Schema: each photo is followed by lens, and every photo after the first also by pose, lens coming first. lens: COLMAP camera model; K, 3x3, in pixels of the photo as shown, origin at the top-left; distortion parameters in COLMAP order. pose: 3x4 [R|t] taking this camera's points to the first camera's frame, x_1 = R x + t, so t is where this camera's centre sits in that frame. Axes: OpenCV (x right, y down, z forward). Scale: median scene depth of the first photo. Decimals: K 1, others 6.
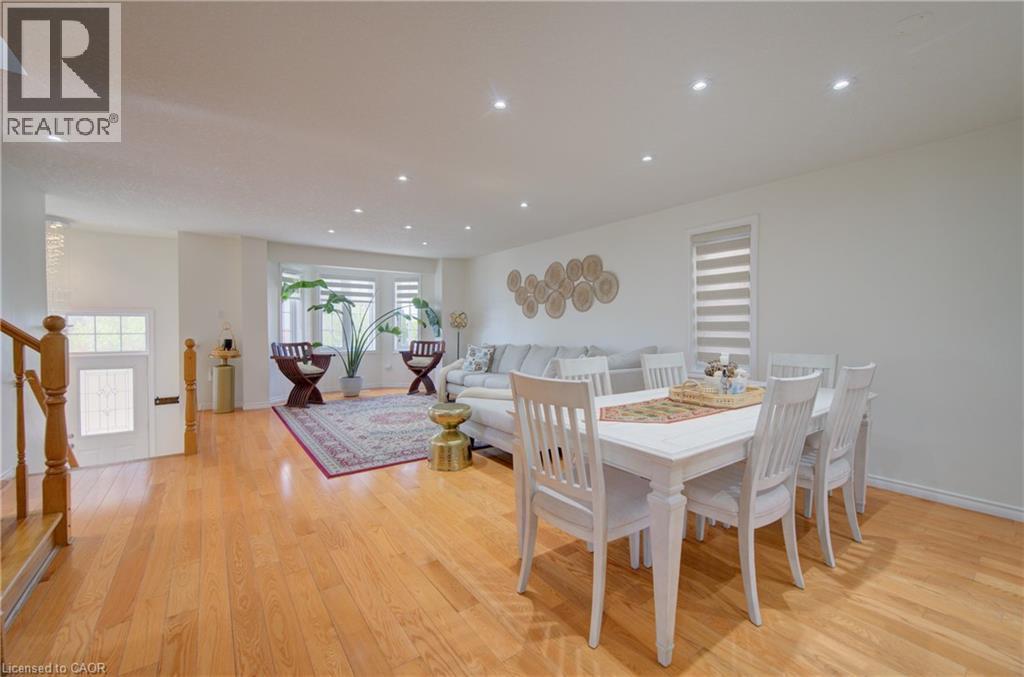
lens RADIAL K [[413.5, 0, 507.1], [0, 413.5, 319.9], [0, 0, 1]] dist [-0.002214, -0.000268]
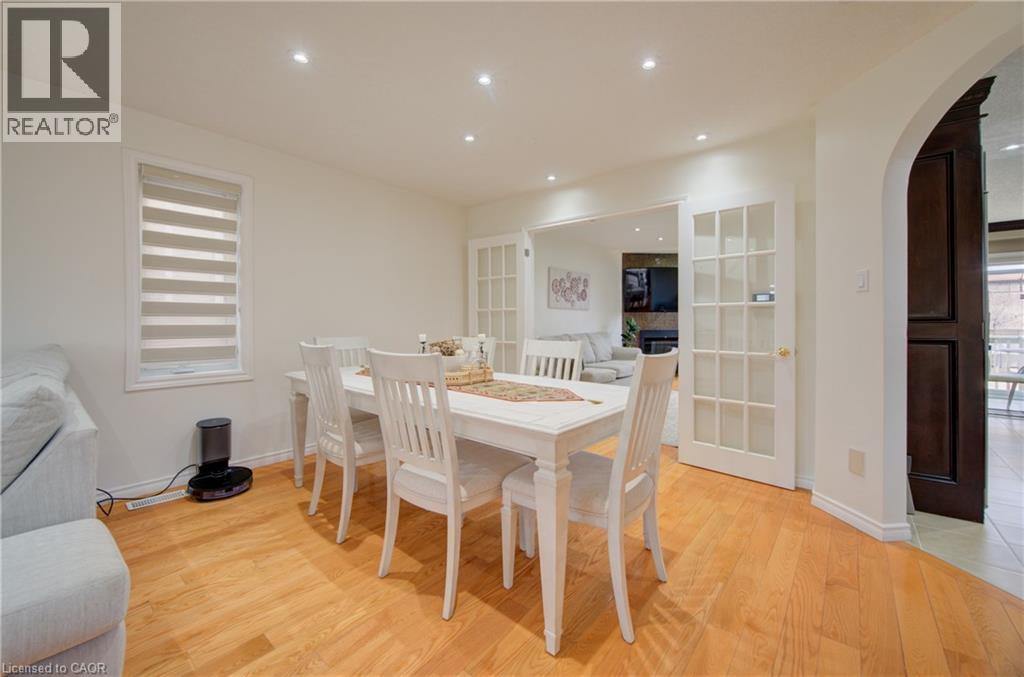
lens RADIAL K [[413.5, 0, 507.1], [0, 413.5, 319.9], [0, 0, 1]] dist [-0.002214, -0.000268]
pose [[-0.249264, 0.004401, 0.968426, -0.235001], [-0.013489, 0.999877, -0.008016, 0.024070], [-0.968342, -0.015061, -0.249174, 0.507037]]
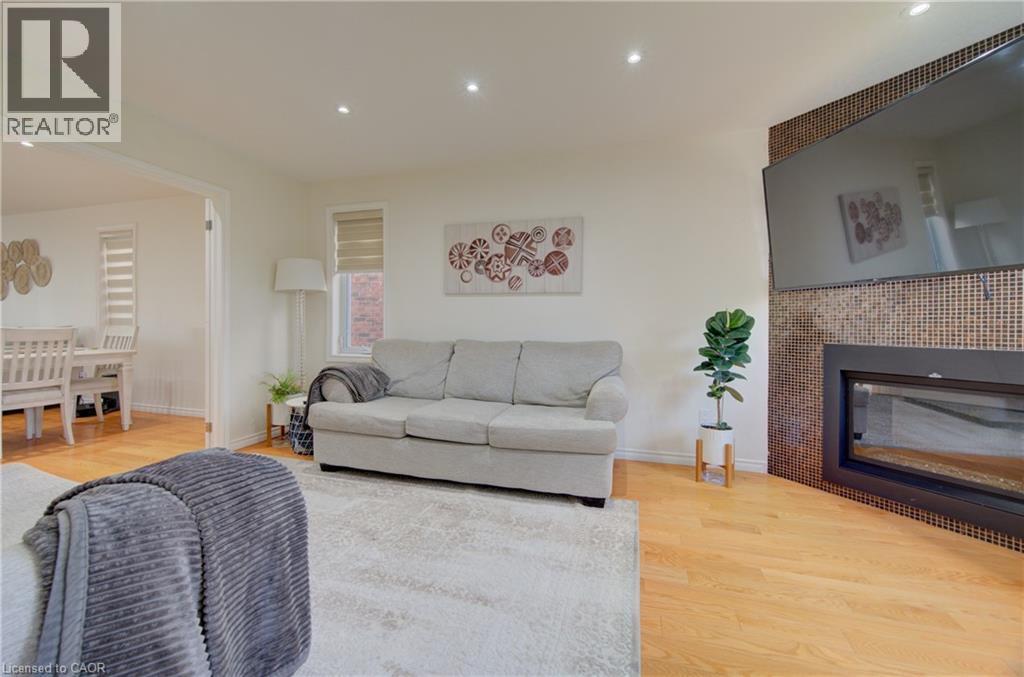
lens RADIAL K [[413.5, 0, 507.1], [0, 413.5, 319.9], [0, 0, 1]] dist [-0.002214, -0.000268]
pose [[0.799253, 0.007940, 0.600942, 0.553970], [-0.016674, 0.999821, 0.008967, 0.013622], [-0.600763, -0.017187, 0.799242, -0.542267]]
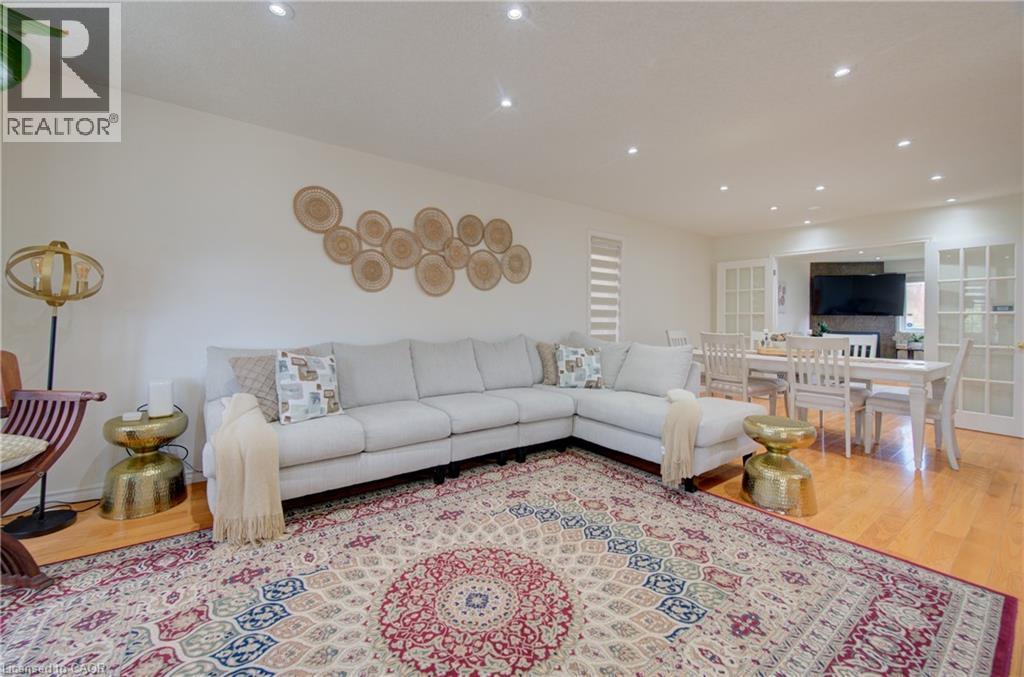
lens RADIAL K [[411.0, 0, 495.5], [0, 411.0, 317.4], [0, 0, 1]] dist [-0.012037, 0.000163]
pose [[0.006709, 0.004907, 0.999965, -0.583693], [-0.027472, 0.999611, -0.004721, 0.032790], [-0.999600, -0.027439, 0.006841, 1.029614]]
